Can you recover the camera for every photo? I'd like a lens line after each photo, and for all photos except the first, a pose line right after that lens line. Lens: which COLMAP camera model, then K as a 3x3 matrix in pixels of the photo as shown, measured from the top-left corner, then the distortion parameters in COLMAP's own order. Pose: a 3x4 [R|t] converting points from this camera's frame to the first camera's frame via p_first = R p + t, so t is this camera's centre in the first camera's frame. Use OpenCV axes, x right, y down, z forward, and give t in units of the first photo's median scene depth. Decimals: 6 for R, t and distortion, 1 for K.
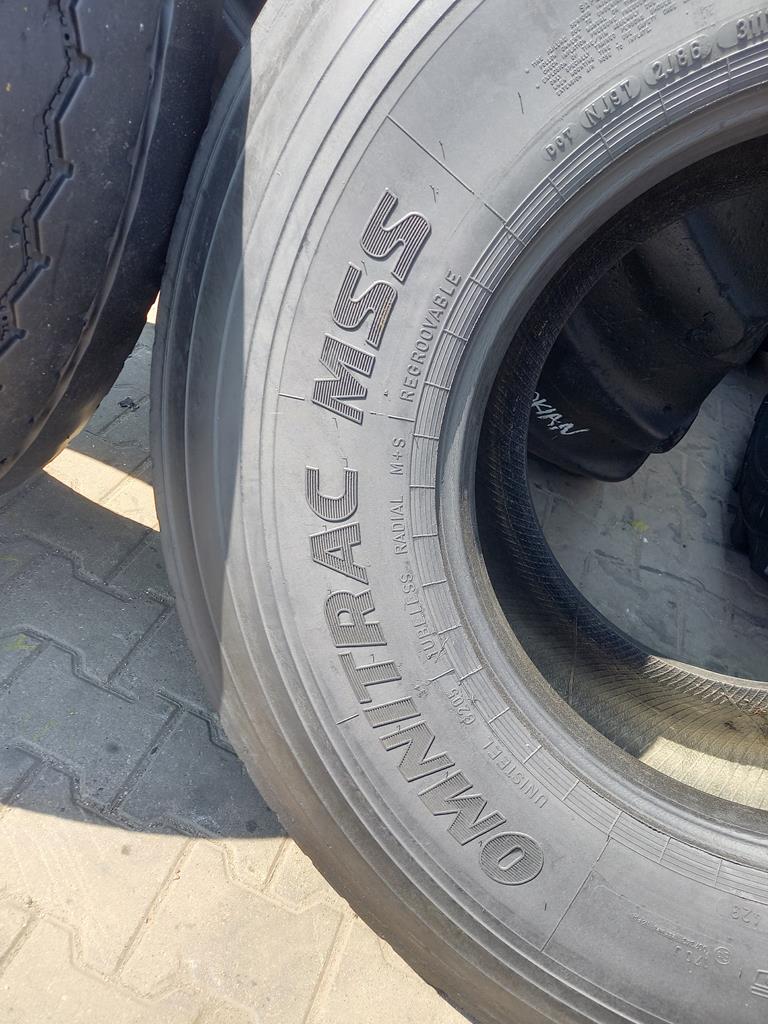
lens RADIAL K [[740.7, 0, 384.0], [0, 740.7, 512.0], [0, 0, 1]] dist [-0.005197, -0.041385]
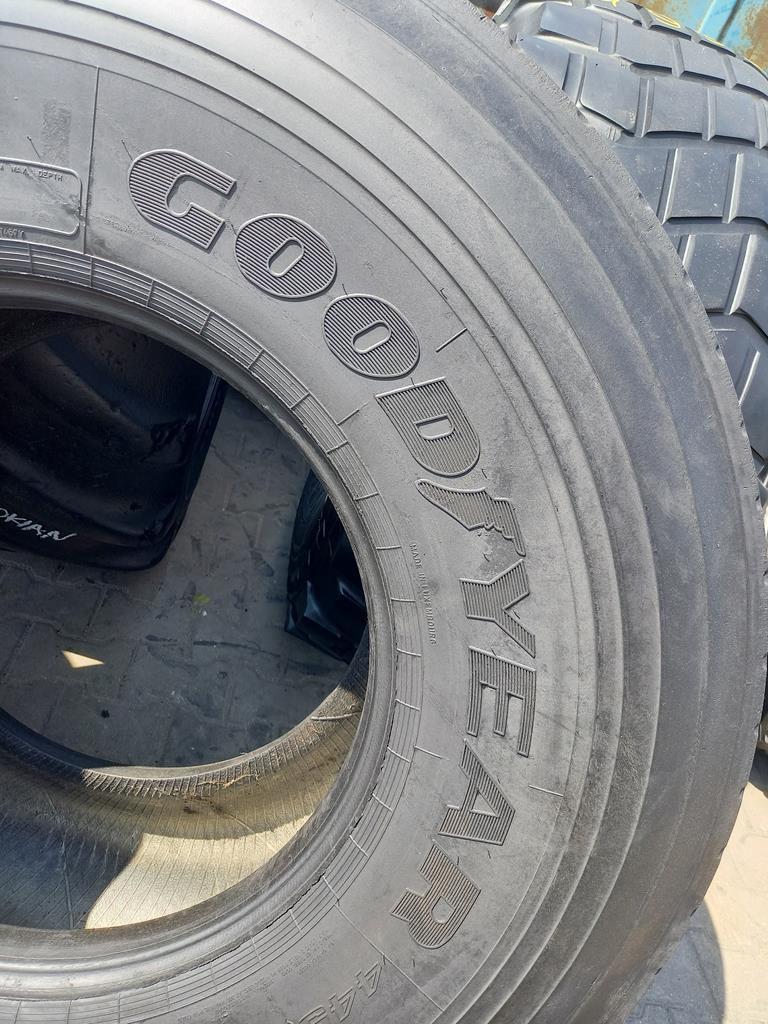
lens RADIAL K [[740.7, 0, 384.0], [0, 740.7, 512.0], [0, 0, 1]] dist [-0.005197, -0.041385]
pose [[0.914775, -0.157719, 0.371904, 0.231350], [0.180626, 0.983172, -0.027339, -0.029562], [-0.361333, 0.092184, 0.927869, -0.071338]]
